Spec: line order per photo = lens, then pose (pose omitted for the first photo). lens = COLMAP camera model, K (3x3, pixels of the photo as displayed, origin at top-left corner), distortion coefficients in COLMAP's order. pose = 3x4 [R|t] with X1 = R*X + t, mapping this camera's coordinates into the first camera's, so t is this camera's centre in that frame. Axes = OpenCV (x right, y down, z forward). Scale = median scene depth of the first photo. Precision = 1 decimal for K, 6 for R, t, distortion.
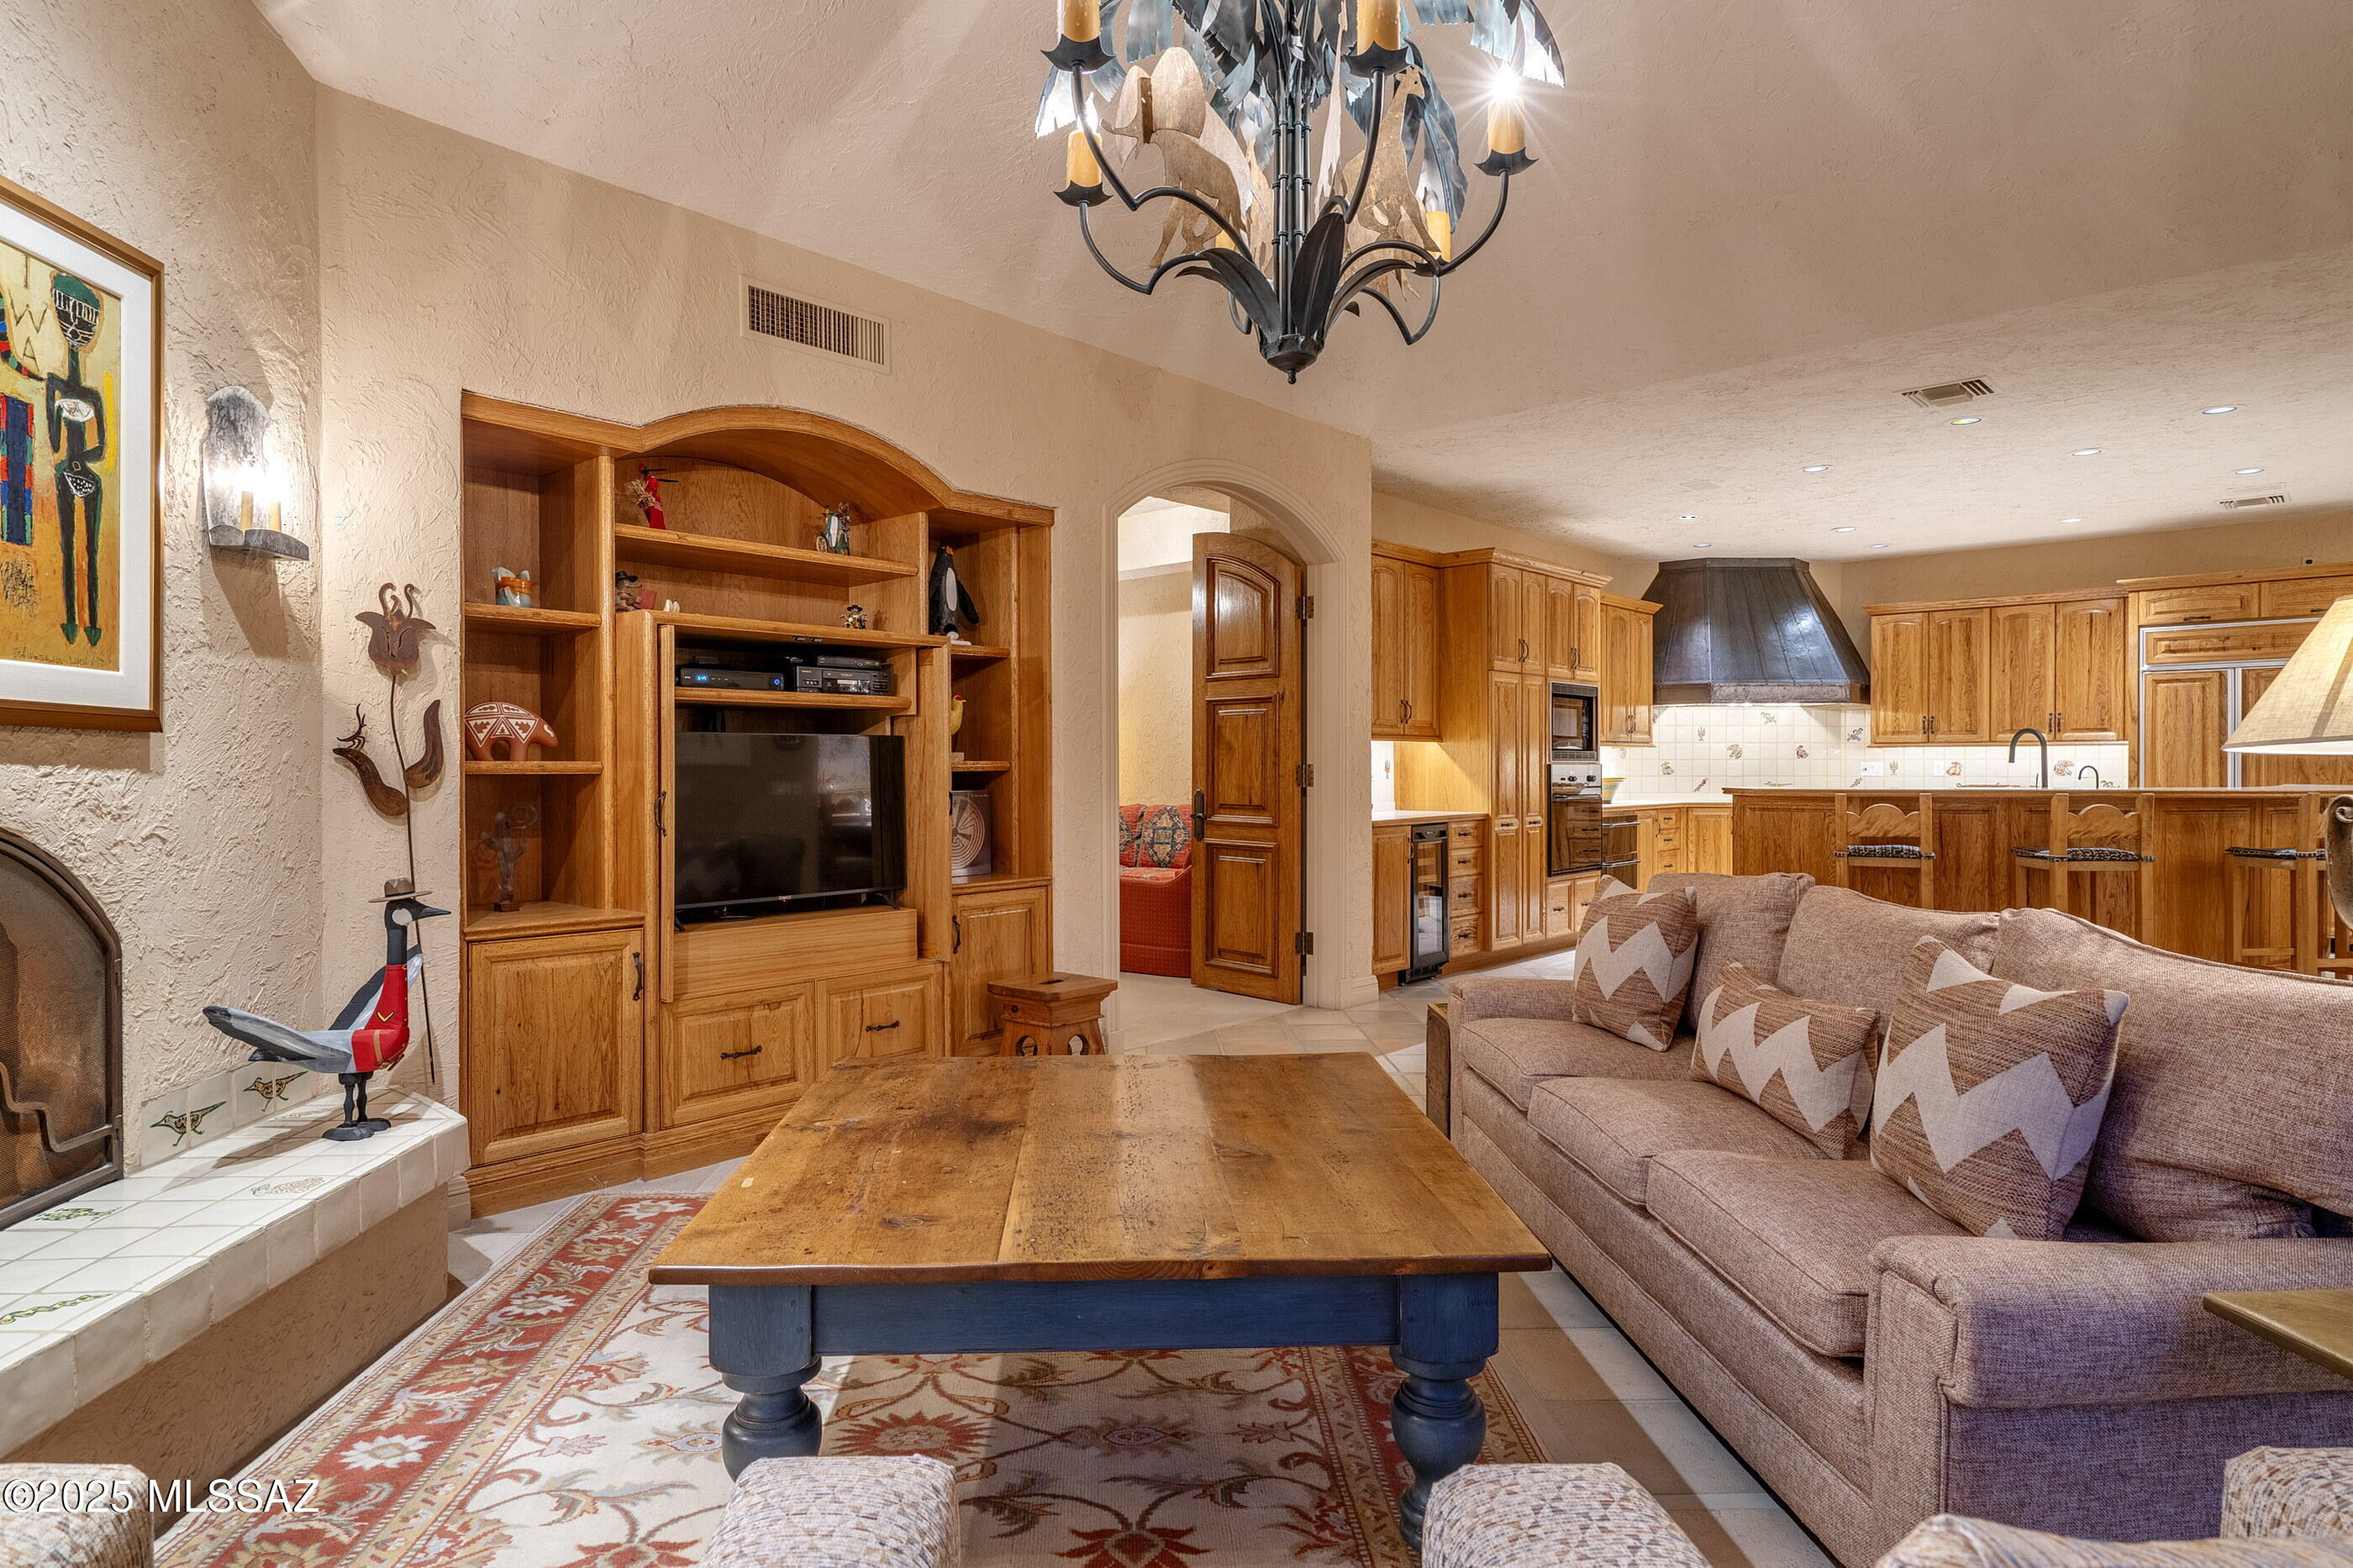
lens RADIAL K [[1283.6, 0, 1043.9], [0, 1283.6, 771.2], [0, 0, 1]] dist [-0.000229, 0.000332]
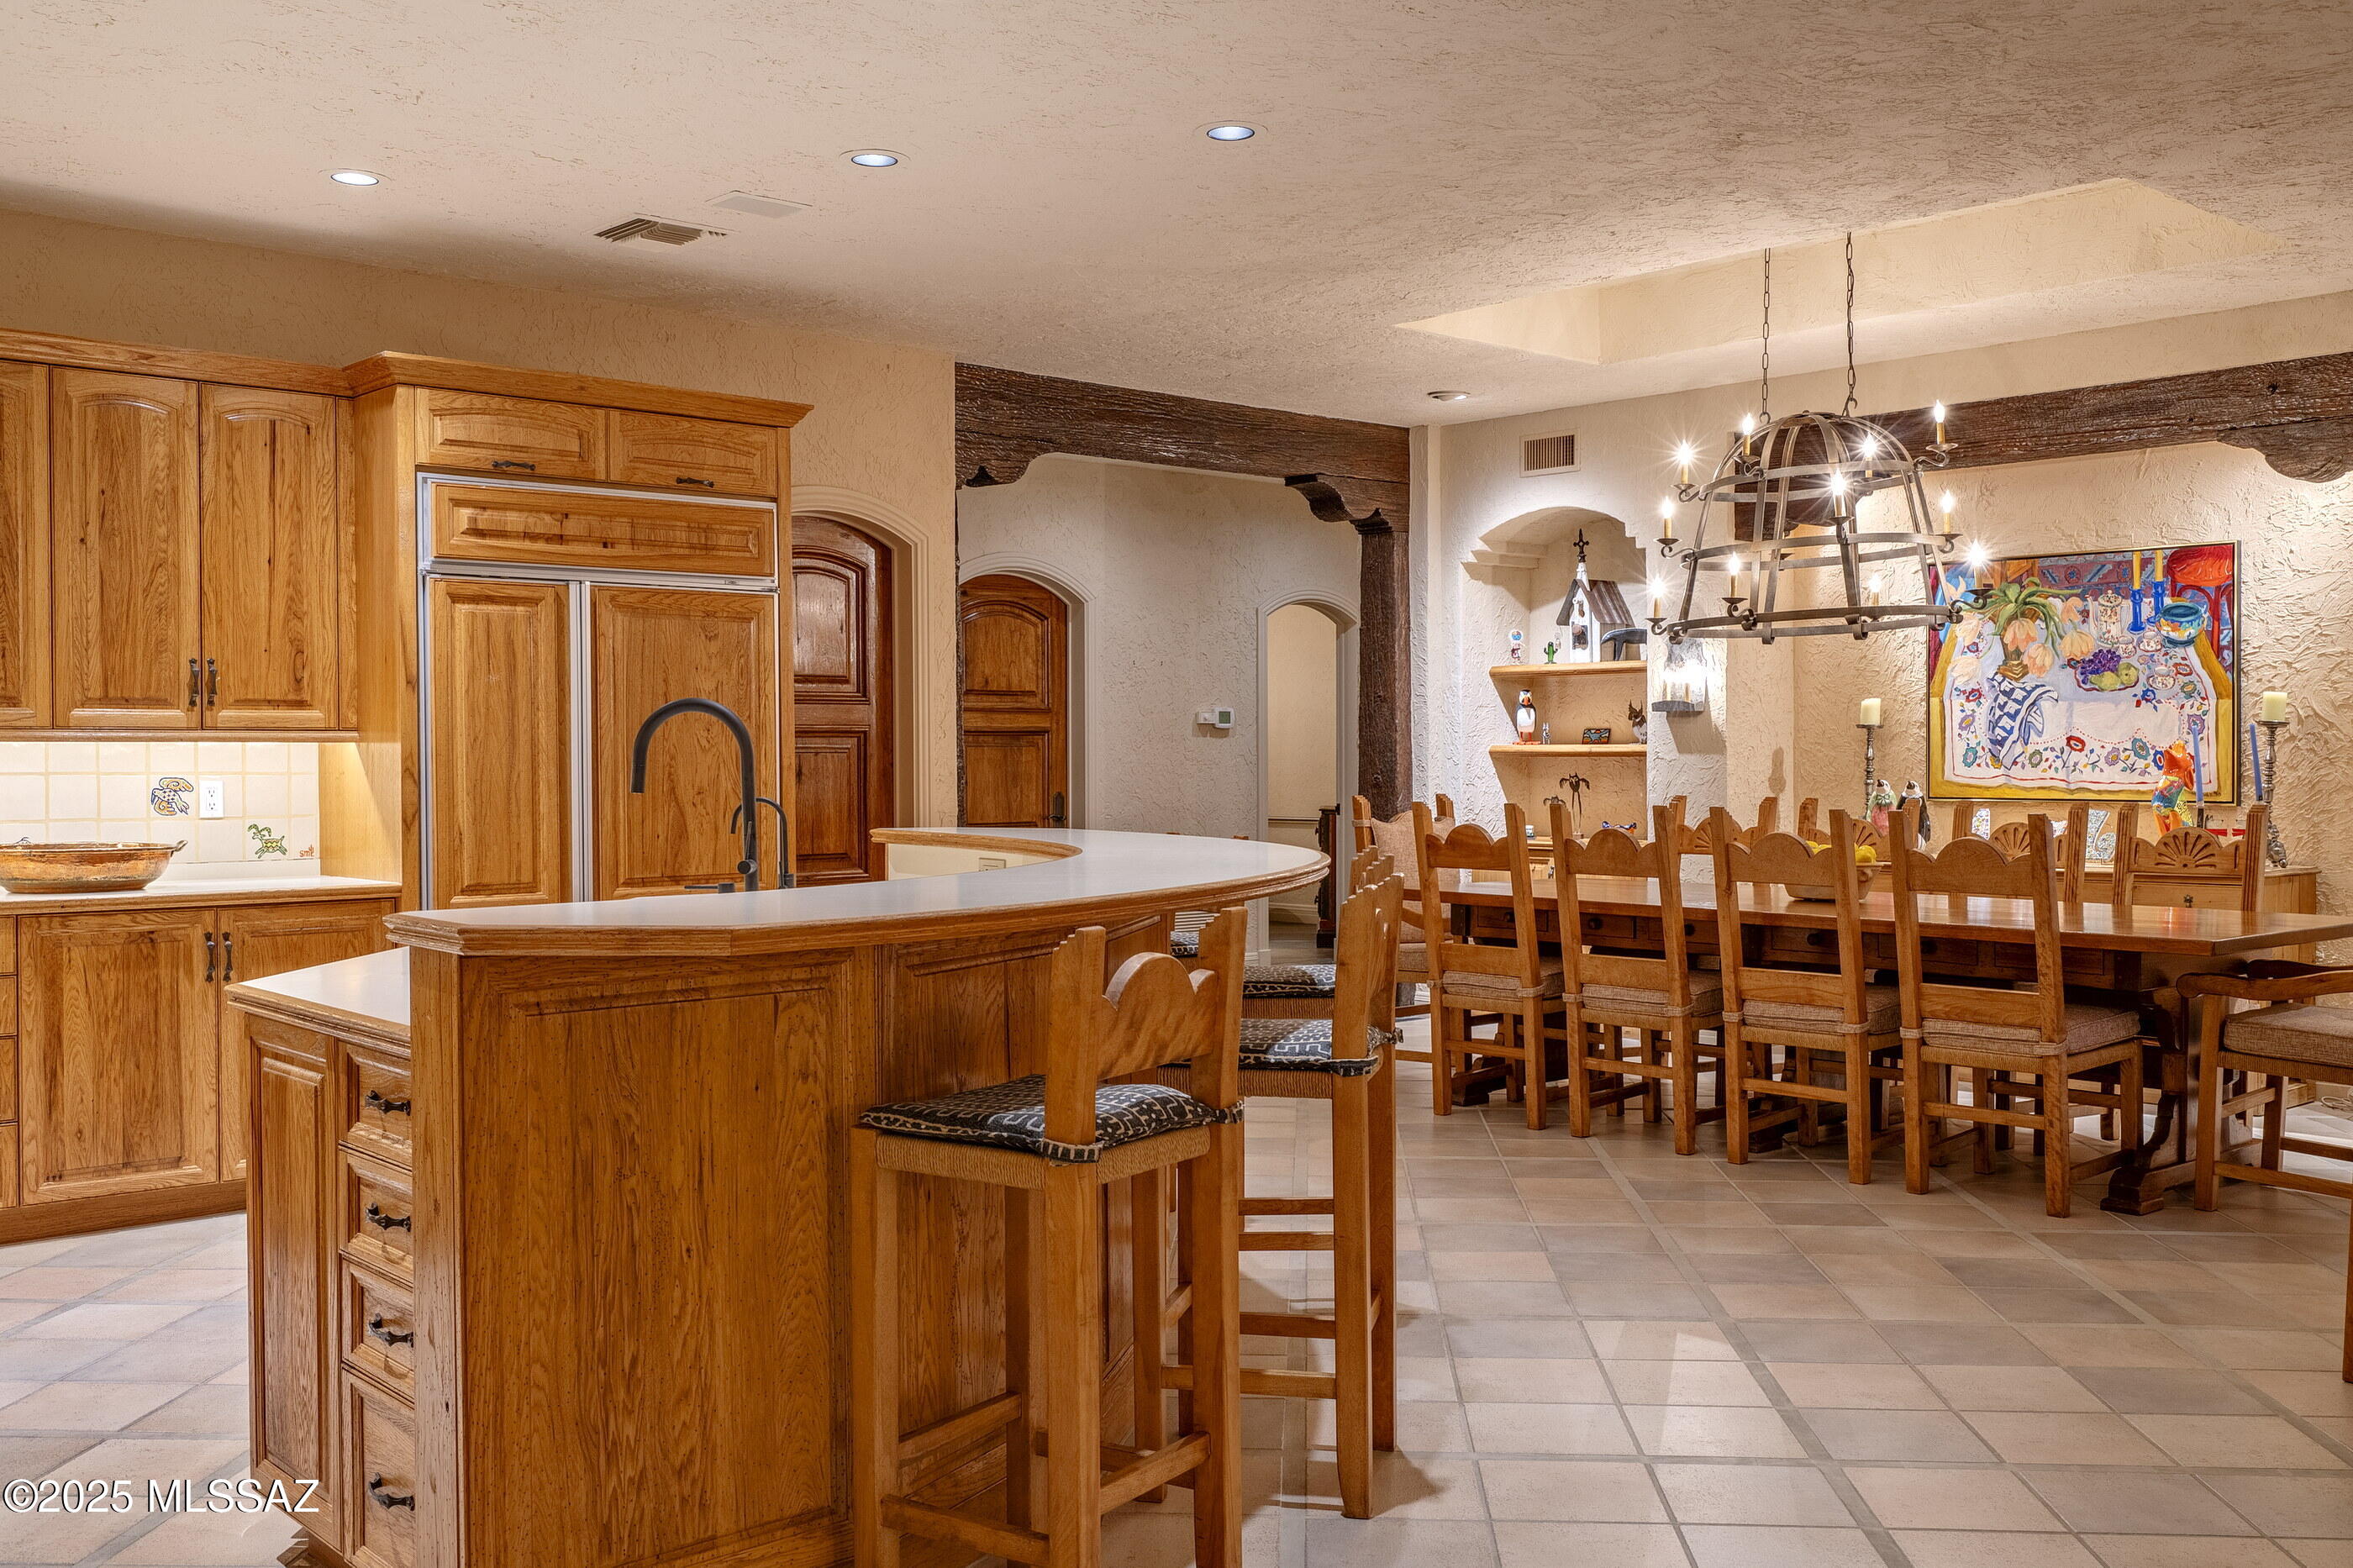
lens RADIAL K [[2141.1, 0, 1172.2], [0, 2141.1, 789.0], [0, 0, 1]] dist [0.002915, 0.004405]
pose [[0.010396, -0.014752, 0.999837, 0.136821], [0.007915, 0.999861, 0.014670, -0.013430], [-0.999915, 0.007761, 0.010511, 0.751909]]
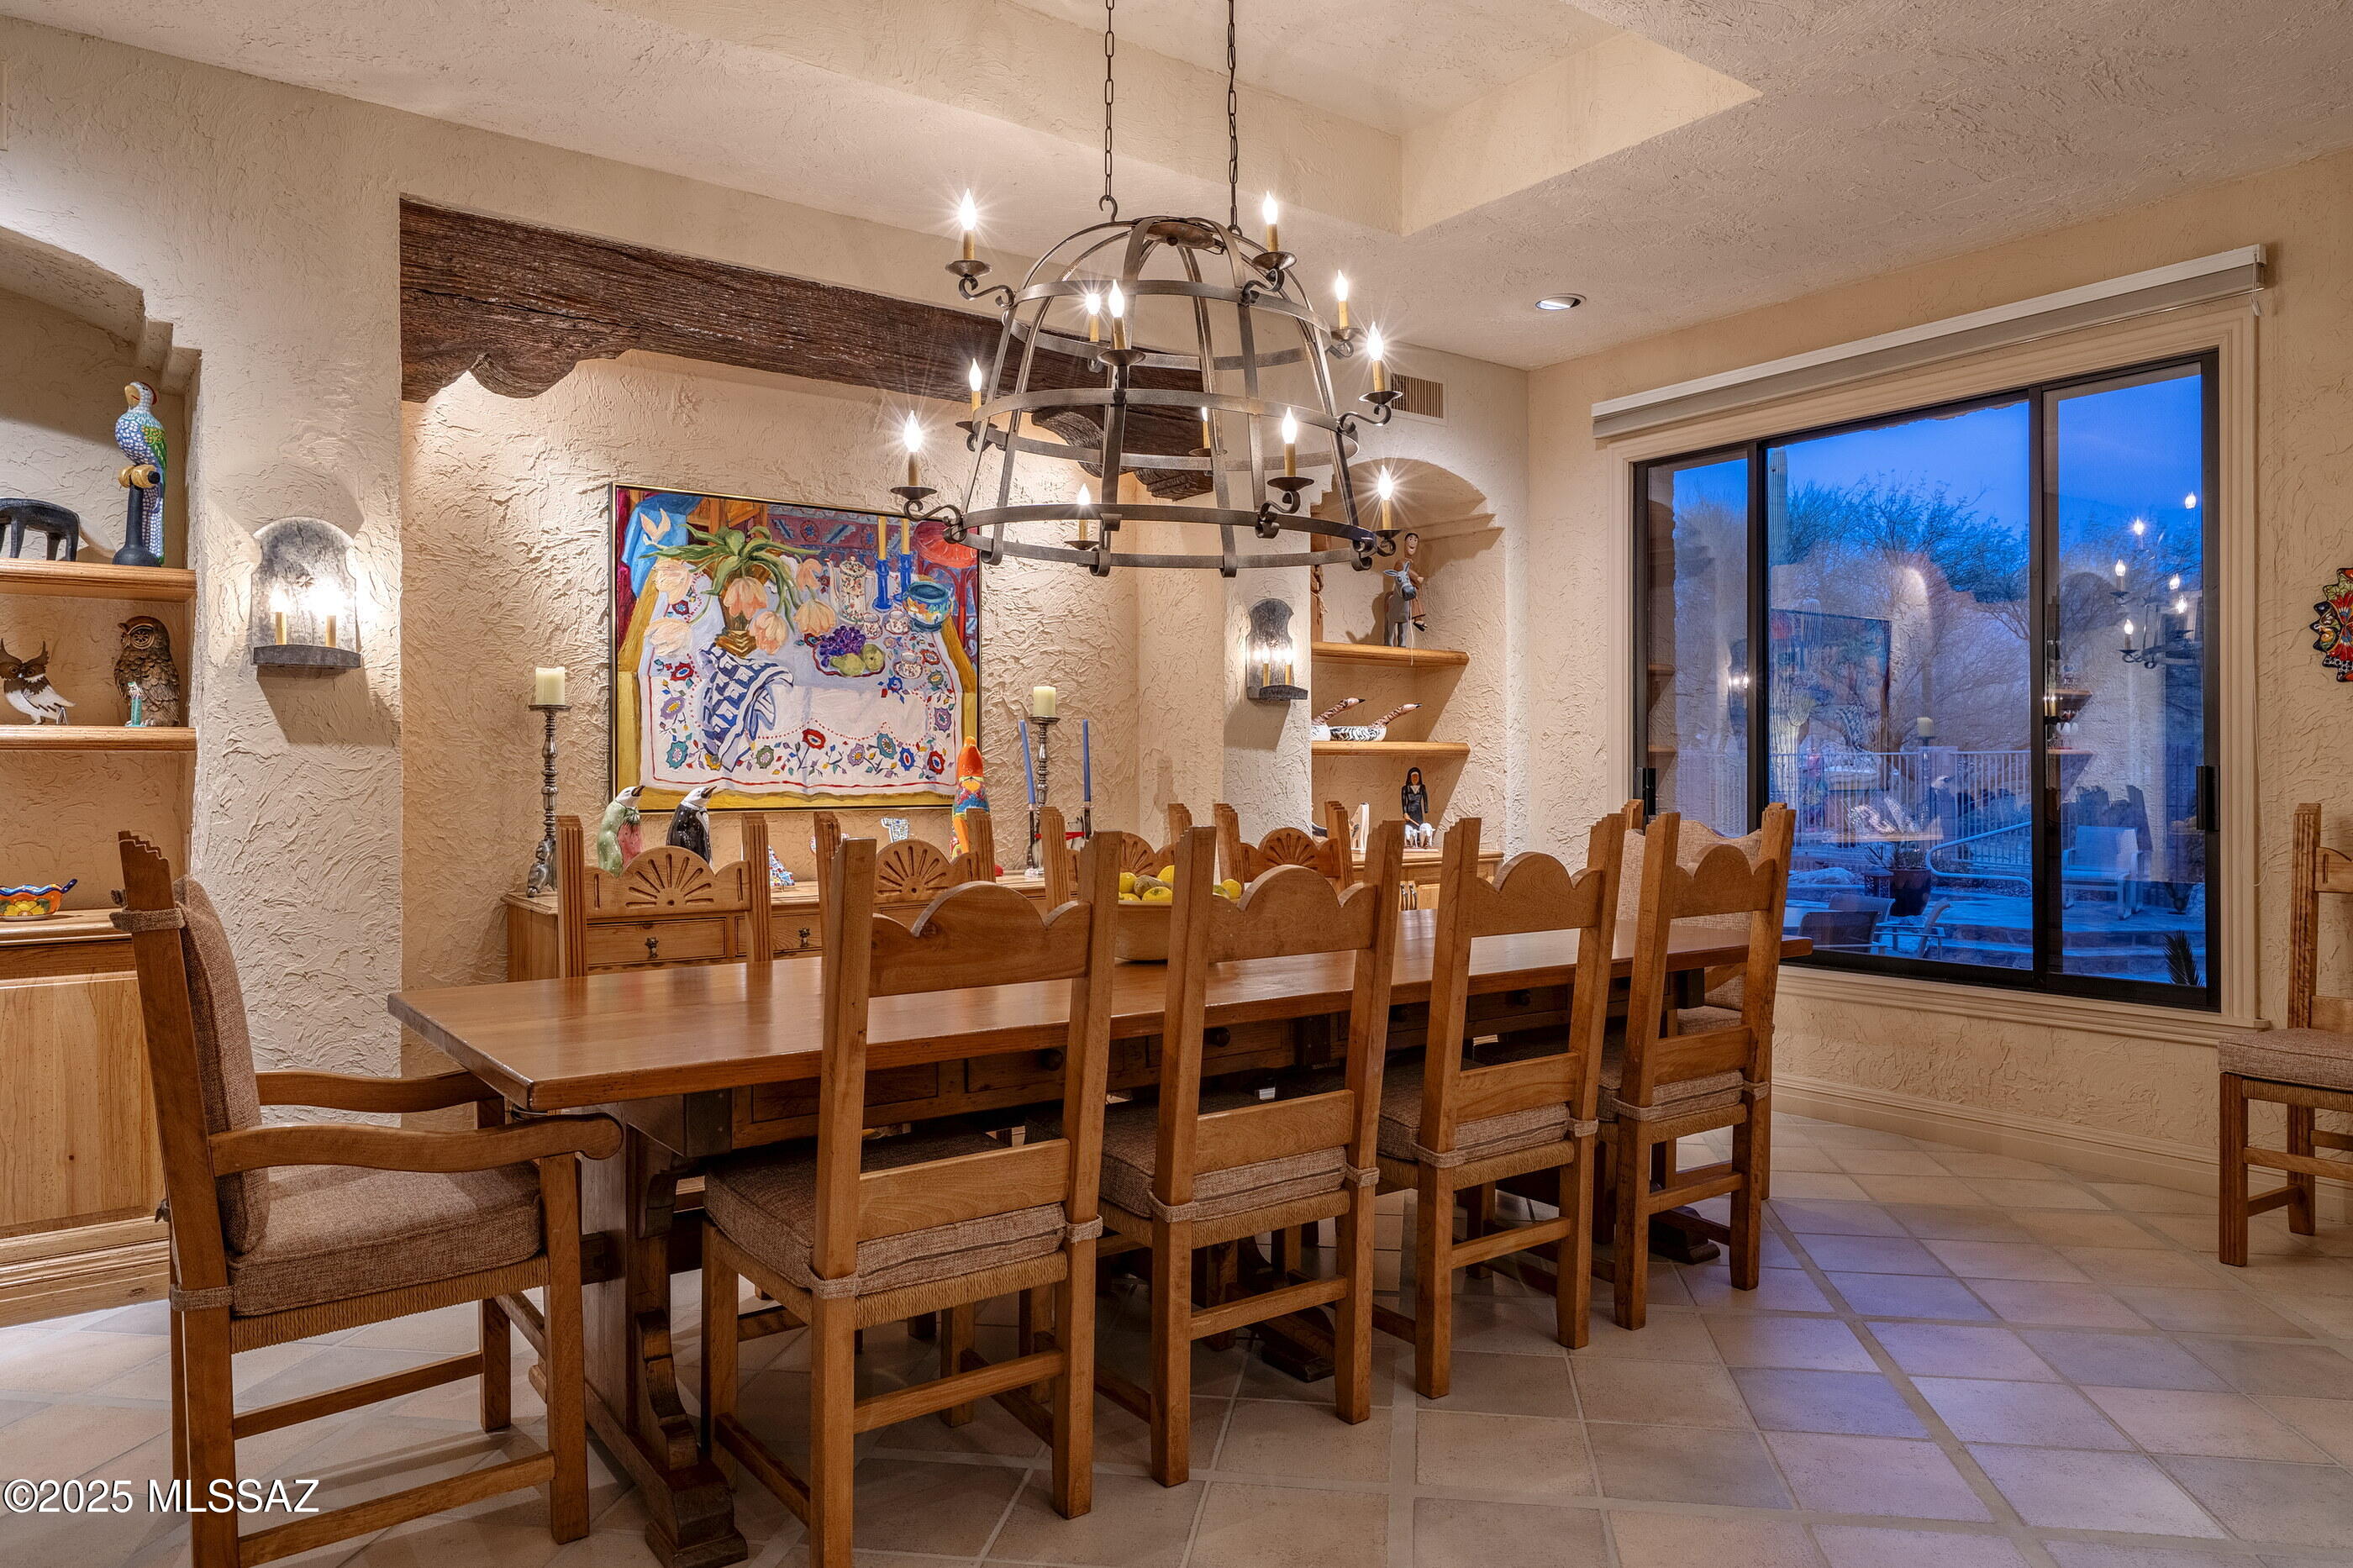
lens RADIAL K [[1528.4, 0, 1176.5], [0, 1528.4, 784.0], [0, 0, 1]] dist [-0.001513, -0.000254]
pose [[-0.994629, 0.003400, 0.103447, 0.918064], [0.004934, 0.999882, 0.014569, -0.007357], [-0.103385, 0.015001, -0.994528, 0.900530]]
